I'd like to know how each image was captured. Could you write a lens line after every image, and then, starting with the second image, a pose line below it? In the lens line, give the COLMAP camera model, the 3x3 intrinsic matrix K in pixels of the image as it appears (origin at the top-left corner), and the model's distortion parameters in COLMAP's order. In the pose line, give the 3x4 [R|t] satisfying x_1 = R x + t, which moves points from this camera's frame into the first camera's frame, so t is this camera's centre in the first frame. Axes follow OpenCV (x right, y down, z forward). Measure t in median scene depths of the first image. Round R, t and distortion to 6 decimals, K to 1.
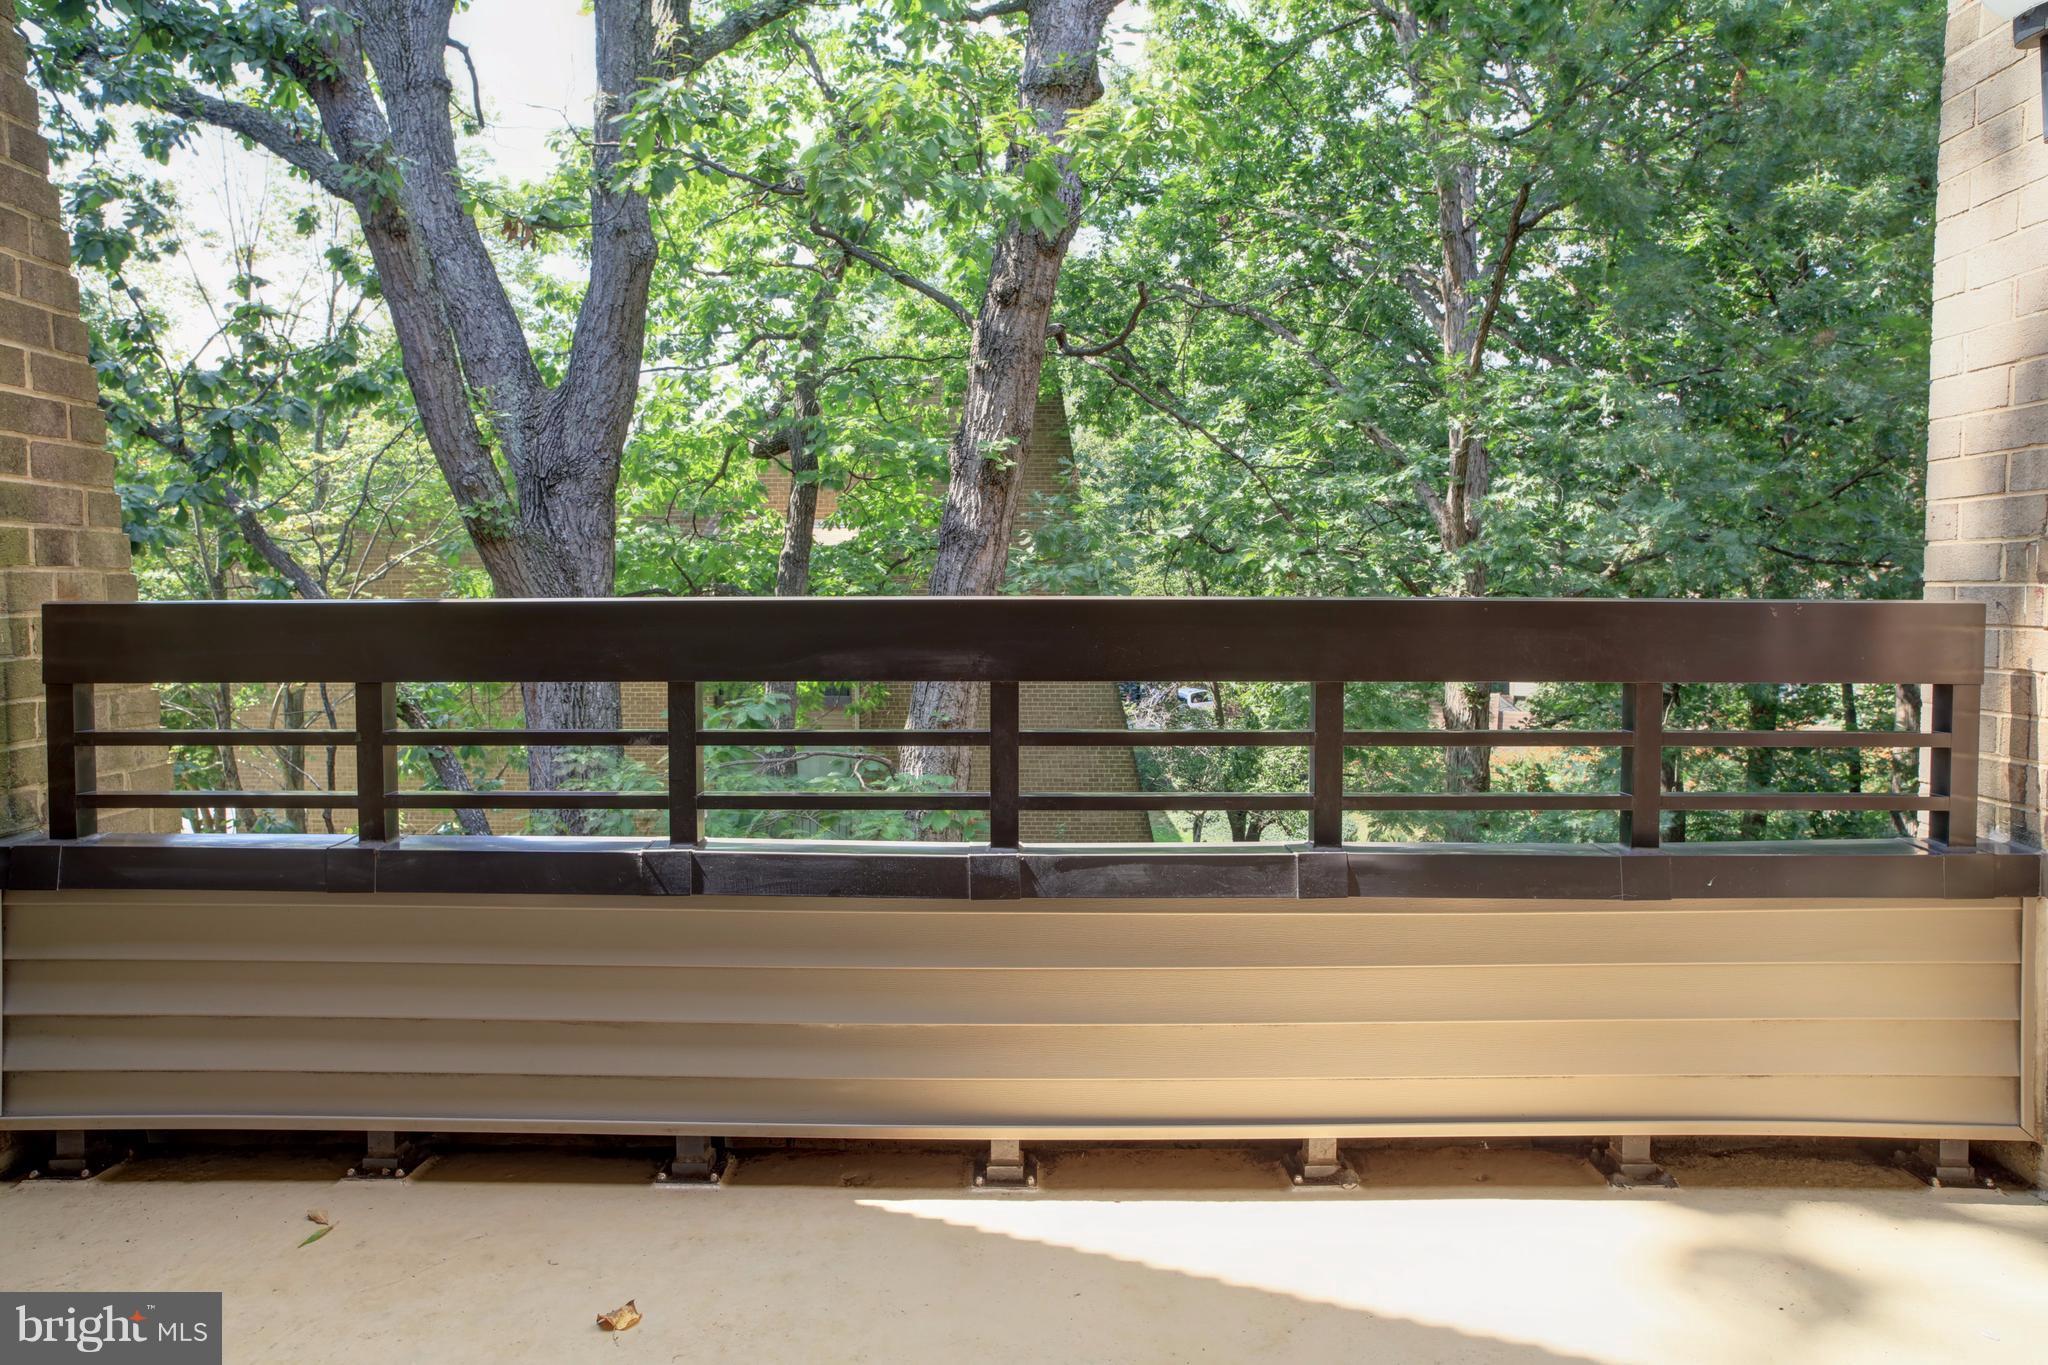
lens RADIAL K [[1455.4, 0, 1024.0], [0, 1455.4, 682.5], [0, 0, 1]] dist [-0.162595, 0.334060]
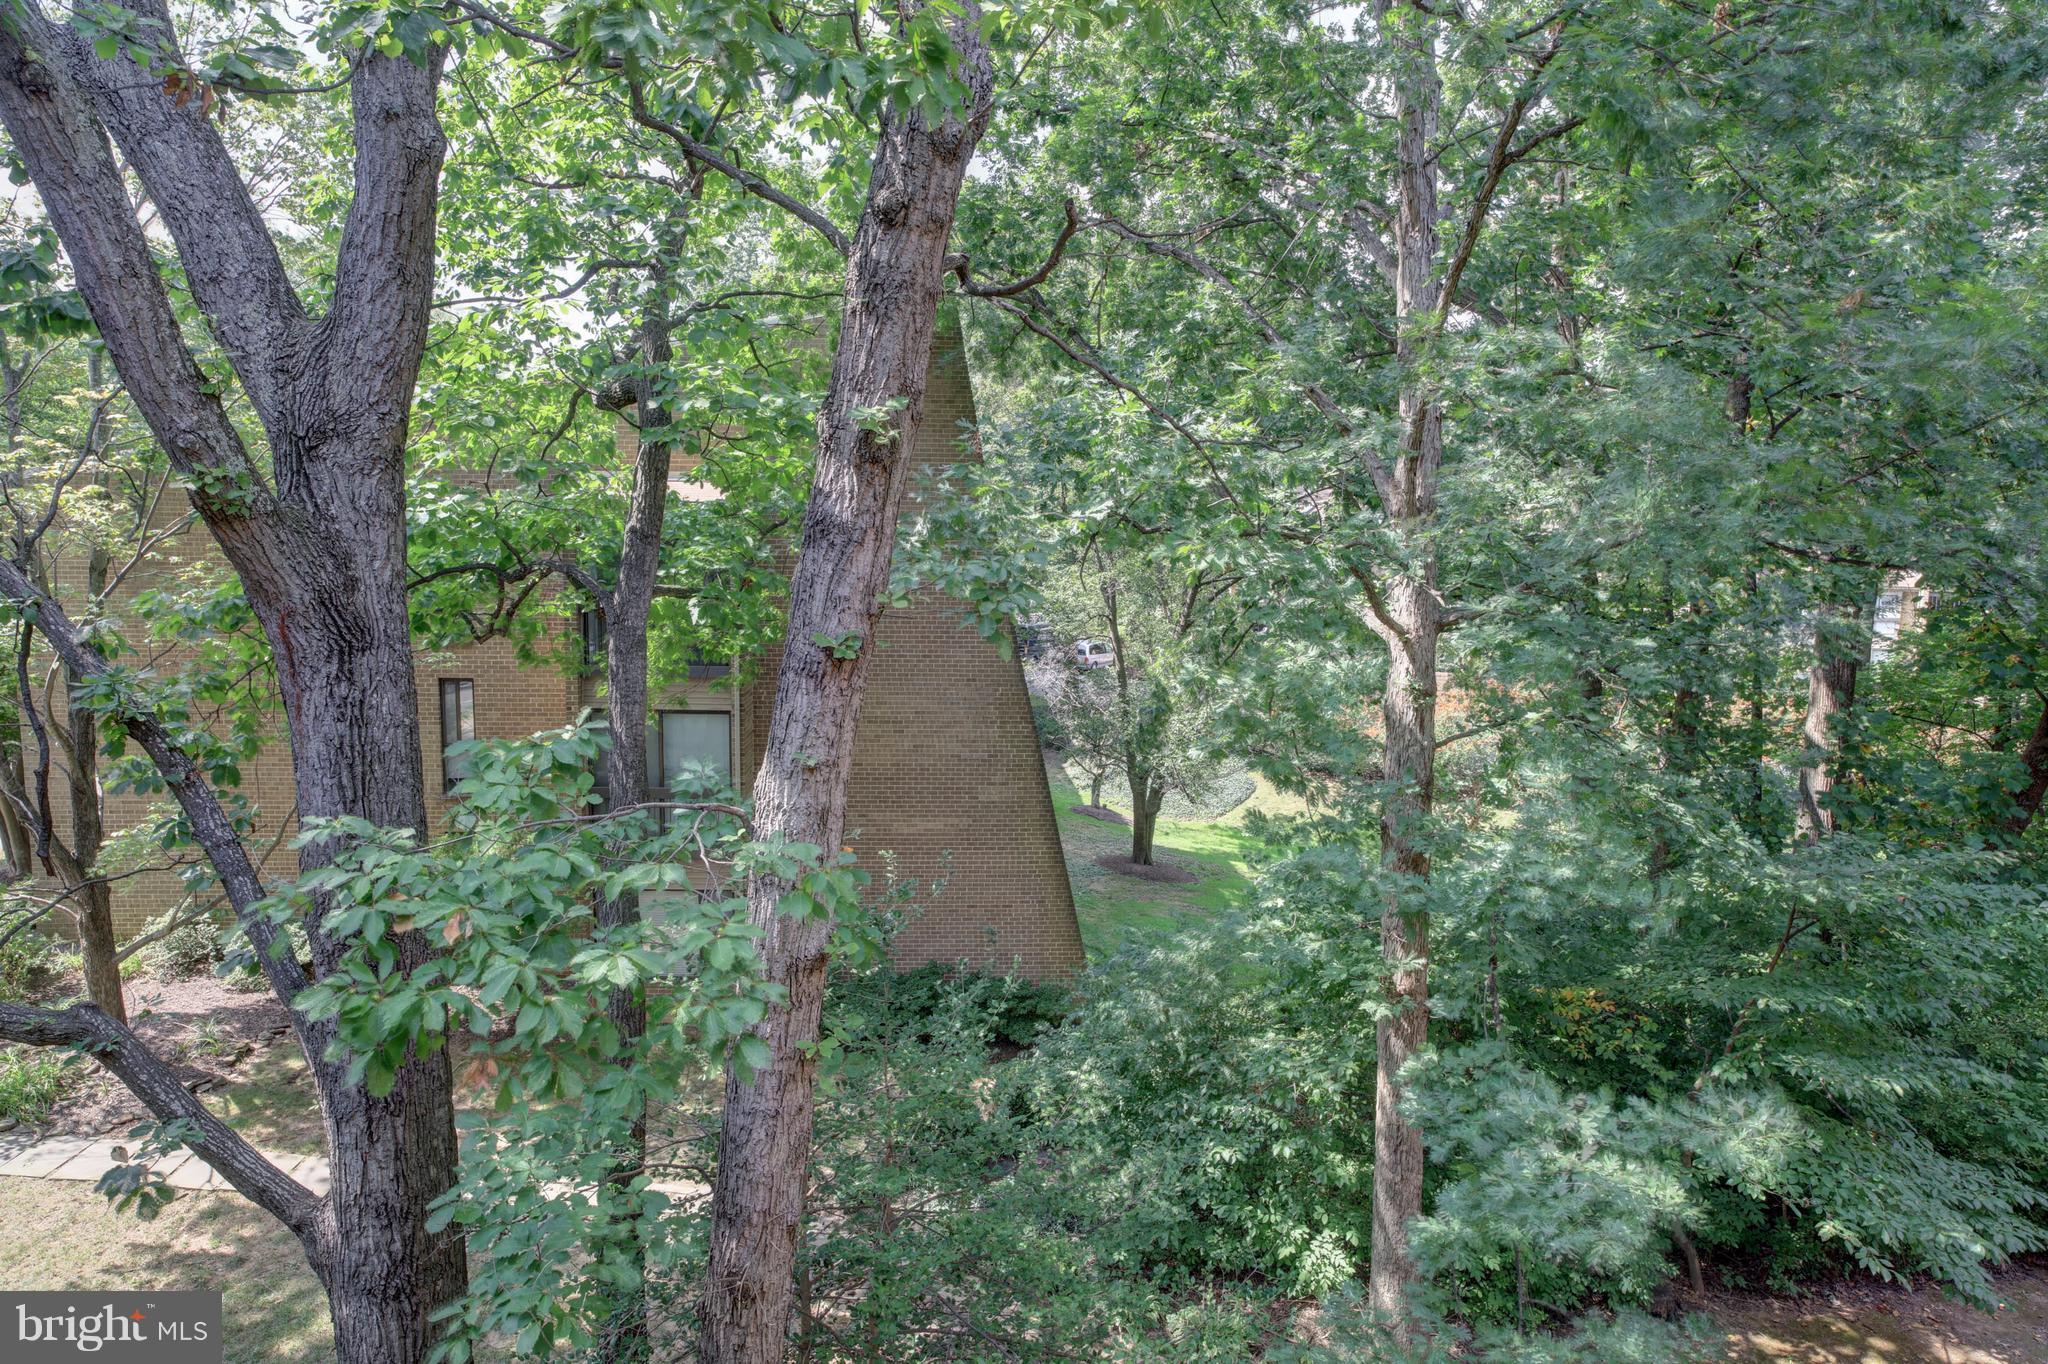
lens RADIAL K [[1273.1, 0, 1024.0], [0, 1273.1, 682.0], [0, 0, 1]] dist [-0.088810, 0.080475]
pose [[0.996701, 0.005160, 0.081000, 0.003845], [-0.011097, 0.997269, 0.073021, -0.054435], [-0.080402, -0.073679, 0.994036, 0.242496]]
